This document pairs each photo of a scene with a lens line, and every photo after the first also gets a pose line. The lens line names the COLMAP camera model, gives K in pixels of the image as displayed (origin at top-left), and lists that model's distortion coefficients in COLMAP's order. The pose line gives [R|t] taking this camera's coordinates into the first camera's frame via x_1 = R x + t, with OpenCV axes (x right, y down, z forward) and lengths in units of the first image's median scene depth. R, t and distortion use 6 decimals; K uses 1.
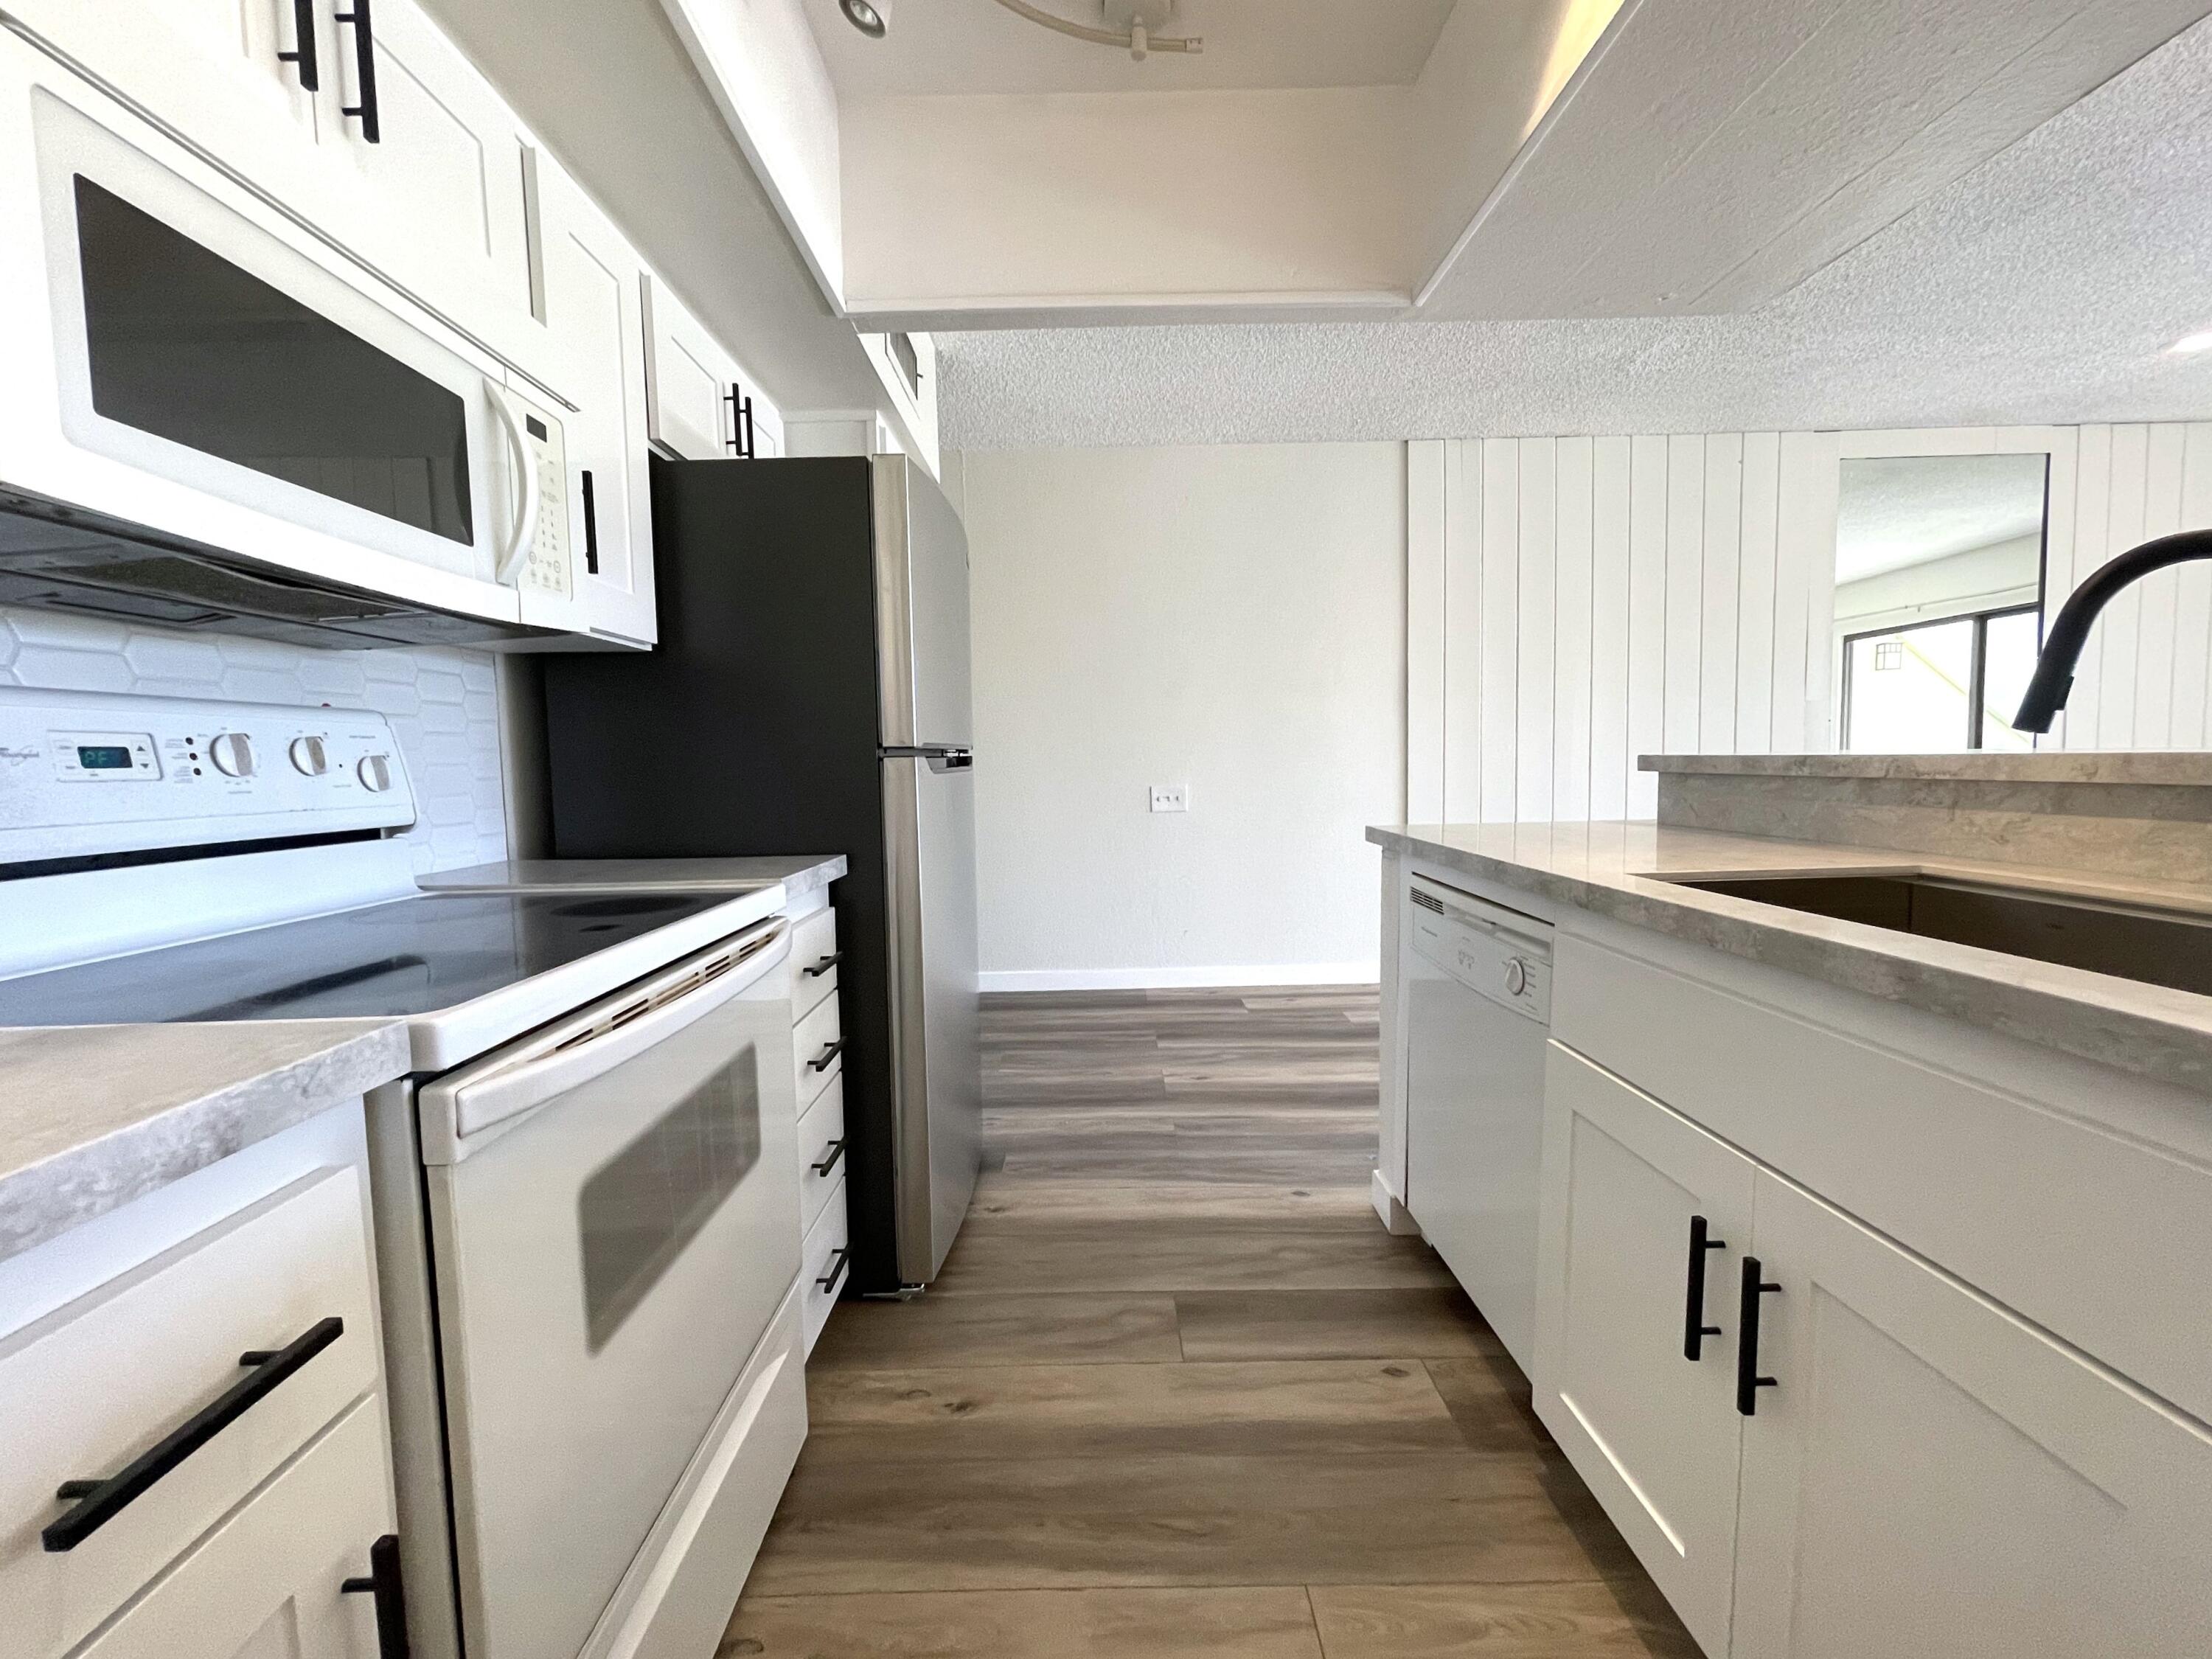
lens RADIAL K [[913.7, 0, 1096.0], [0, 913.7, 836.7], [0, 0, 1]] dist [0.002077, -0.000423]
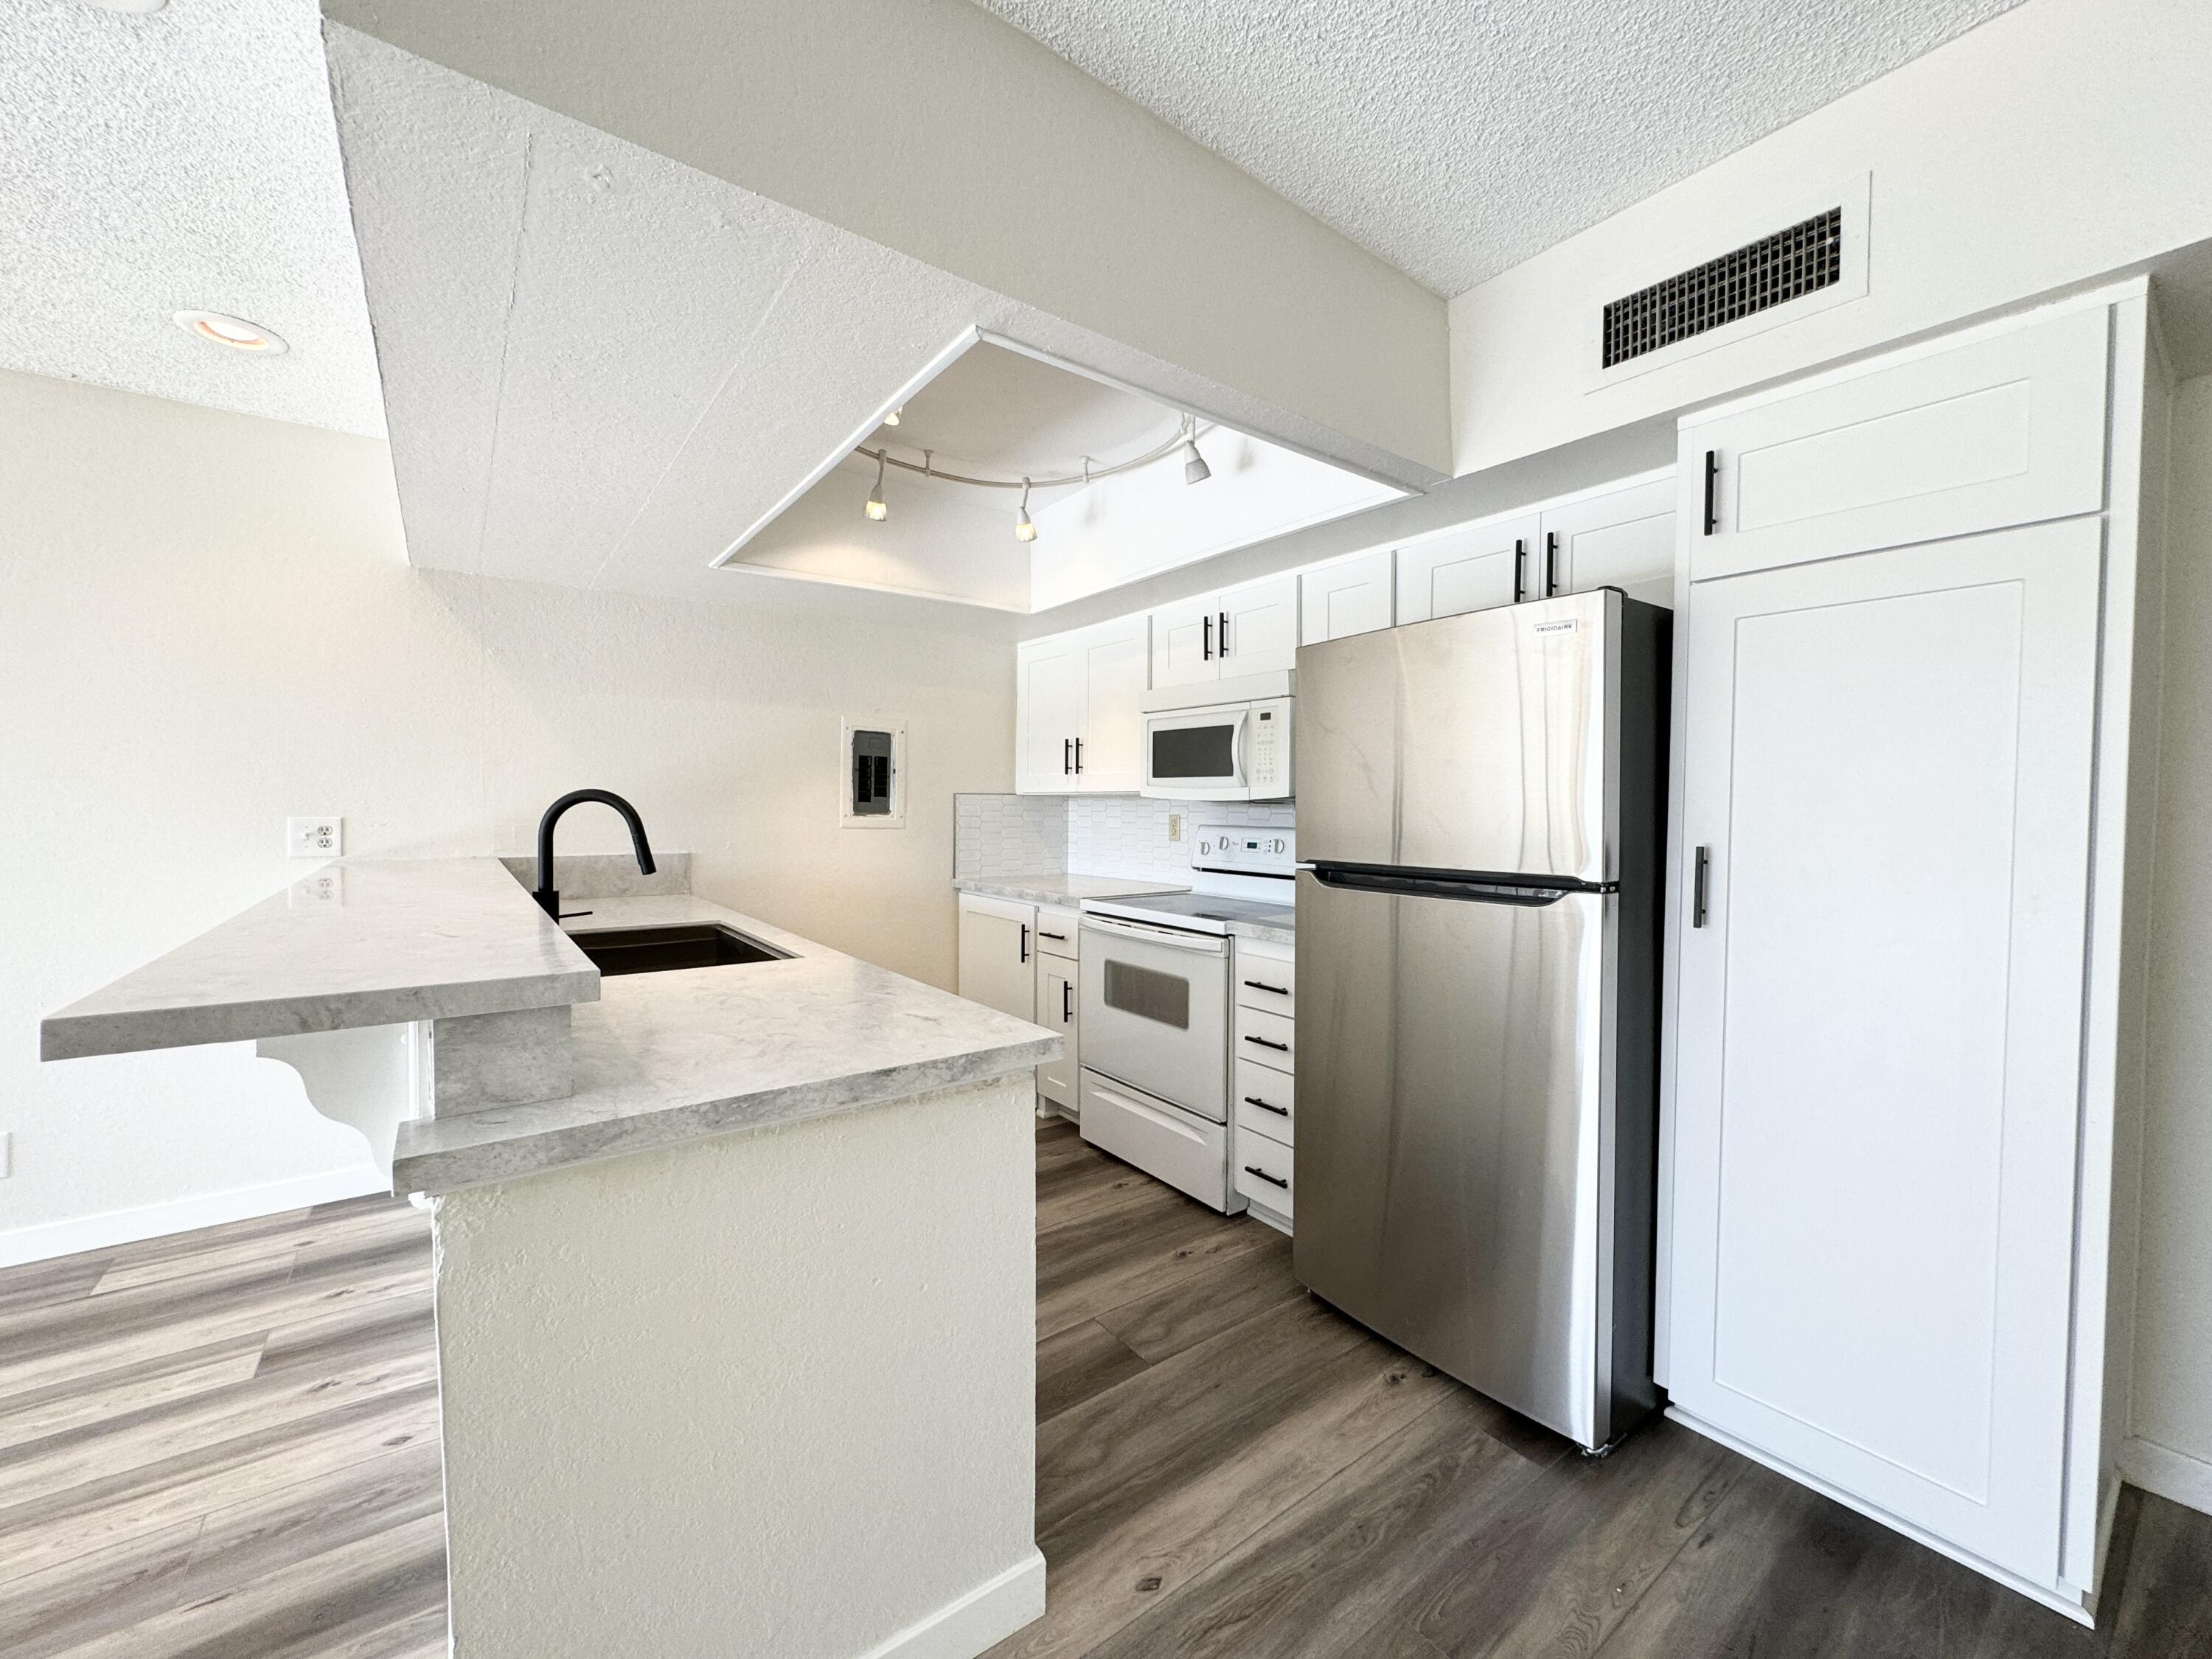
lens RADIAL K [[880.1, 0, 1101.3], [0, 880.1, 829.6], [0, 0, 1]] dist [-0.002684, 0.000507]
pose [[-0.803906, 0.034239, -0.593770, 1.020354], [-0.038384, 0.993274, 0.109245, -0.355055], [0.593516, 0.110614, -0.797184, 2.393732]]
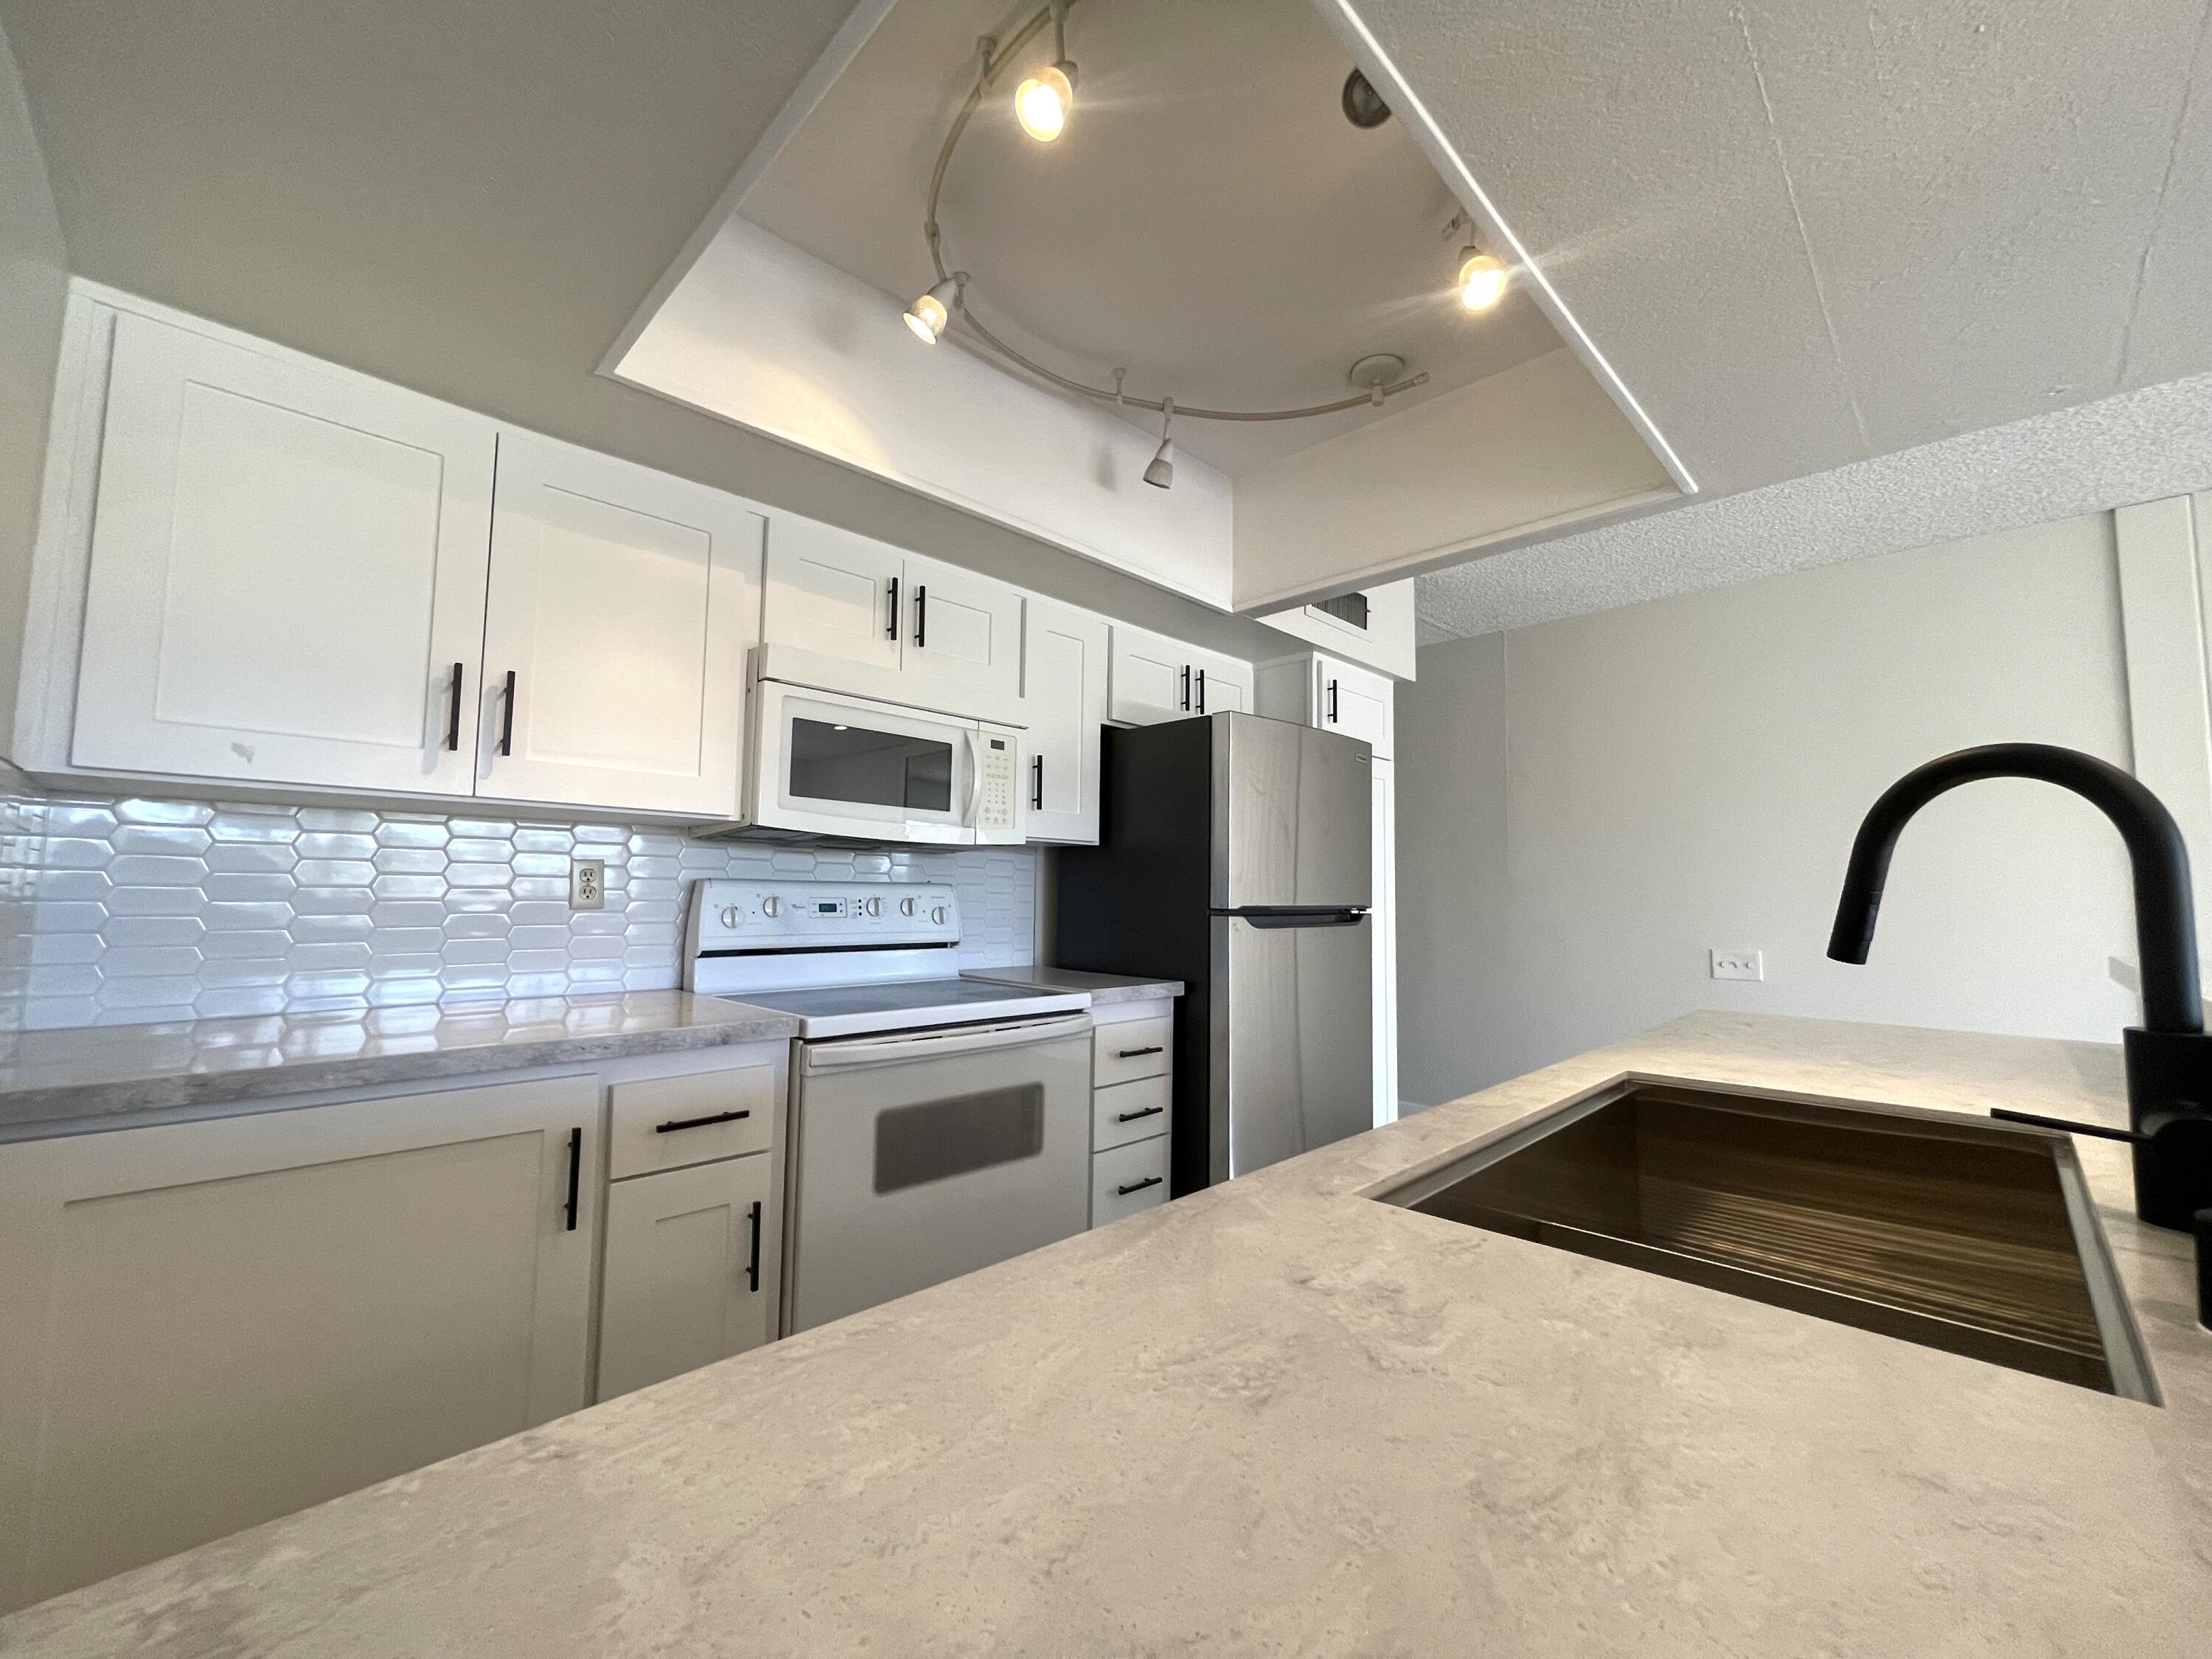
lens RADIAL K [[913.7, 0, 1137.4], [0, 913.7, 847.9], [0, 0, 1]] dist [0.002077, -0.000423]
pose [[0.707685, -0.003962, -0.706517, 0.904218], [-0.087254, 0.991839, -0.092961, -0.064198], [0.701119, 0.127434, 0.701564, -0.127584]]
